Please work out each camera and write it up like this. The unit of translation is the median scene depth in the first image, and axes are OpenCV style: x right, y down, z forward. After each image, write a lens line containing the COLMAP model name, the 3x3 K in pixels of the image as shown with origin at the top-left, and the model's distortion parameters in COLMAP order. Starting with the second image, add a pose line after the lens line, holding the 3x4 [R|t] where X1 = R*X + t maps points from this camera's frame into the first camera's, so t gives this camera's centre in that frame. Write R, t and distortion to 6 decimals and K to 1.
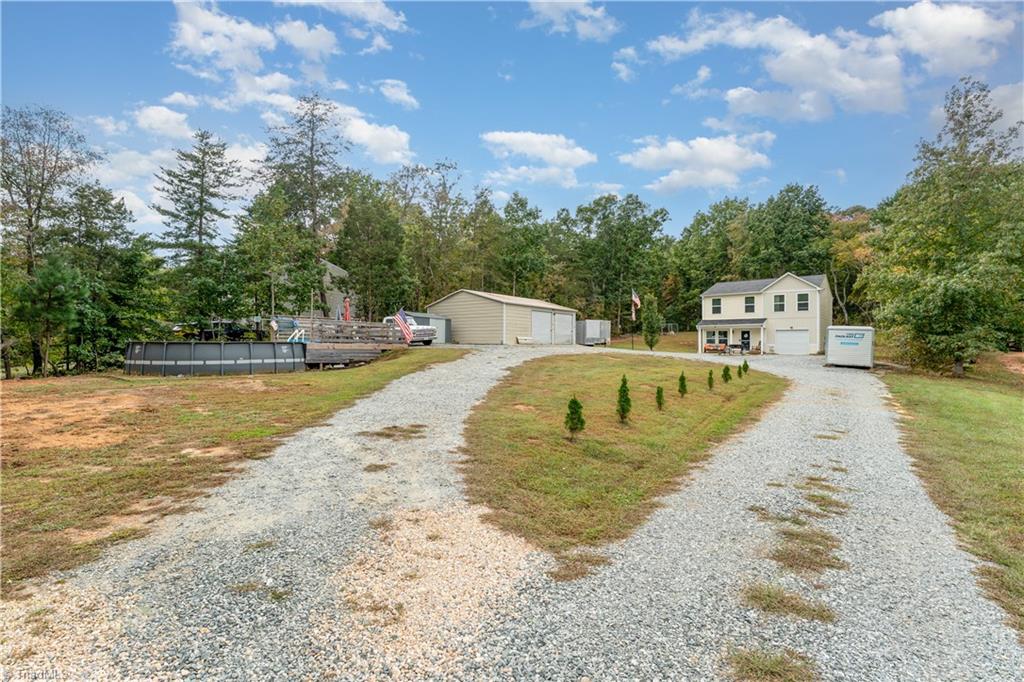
lens RADIAL K [[456.4, 0, 515.5], [0, 456.4, 338.7], [0, 0, 1]] dist [0.001607, -0.000208]
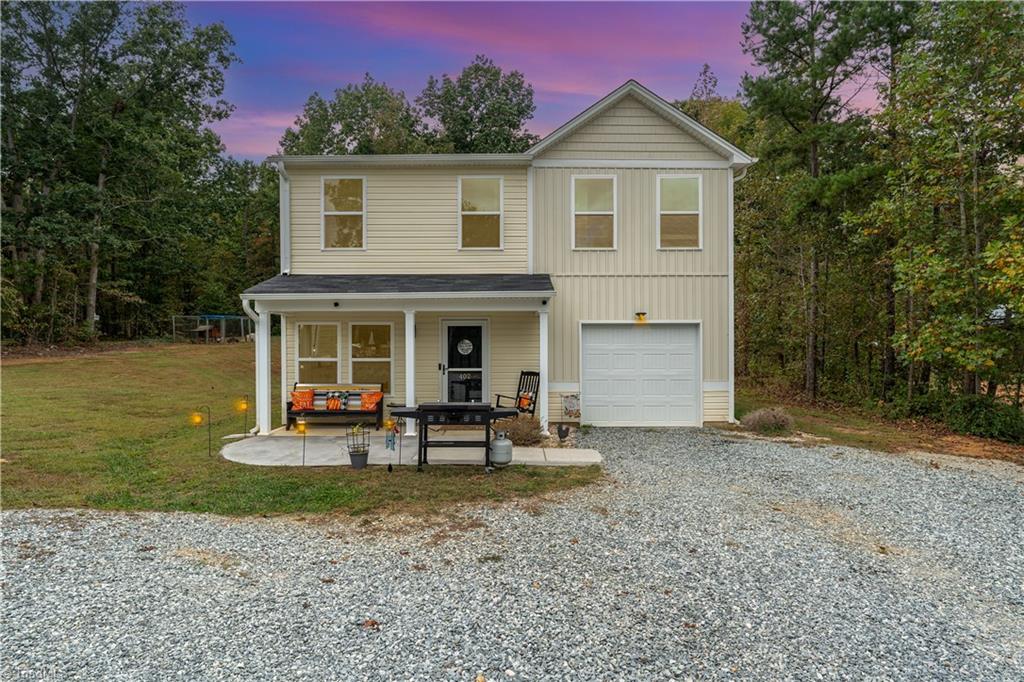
lens RADIAL K [[559.6, 0, 513.0], [0, 559.6, 349.5], [0, 0, 1]] dist [-0.006698, -0.000155]
pose [[0.763142, 0.000598, 0.646231, 0.330281], [-0.002708, 0.999994, 0.002273, -0.006158], [-0.646226, -0.003485, 0.763138, 0.745649]]
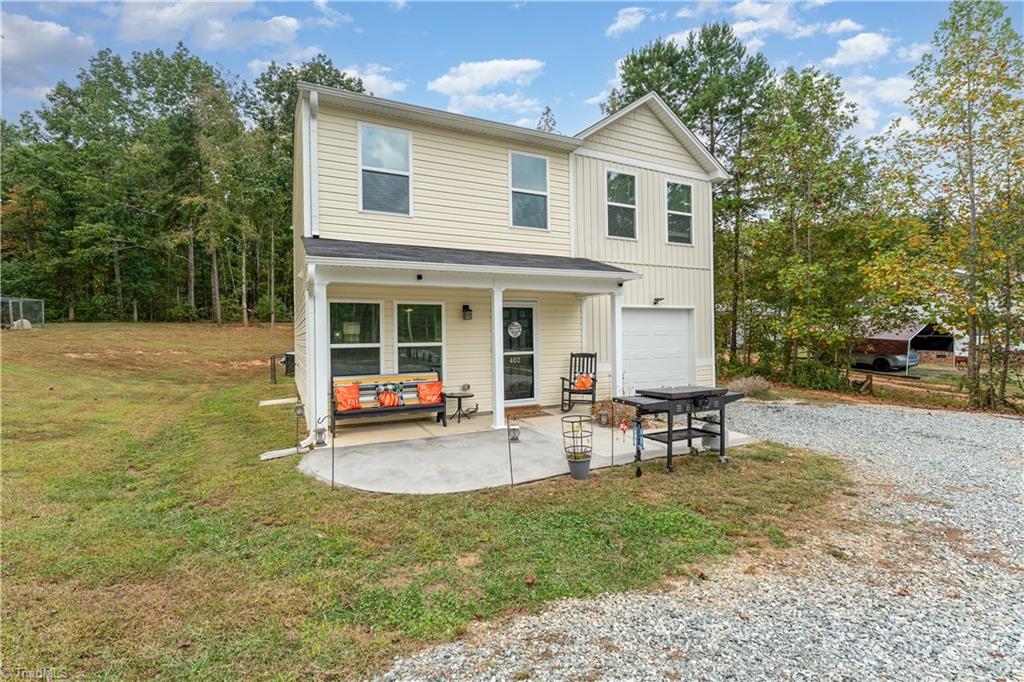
lens RADIAL K [[456.4, 0, 511.7], [0, 456.4, 330.2], [0, 0, 1]] dist [0.001607, -0.000208]
pose [[0.395302, 0.006618, 0.918527, 0.292933], [0.006995, 0.999923, -0.010215, -0.004207], [-0.918525, 0.010463, 0.395225, 0.886780]]
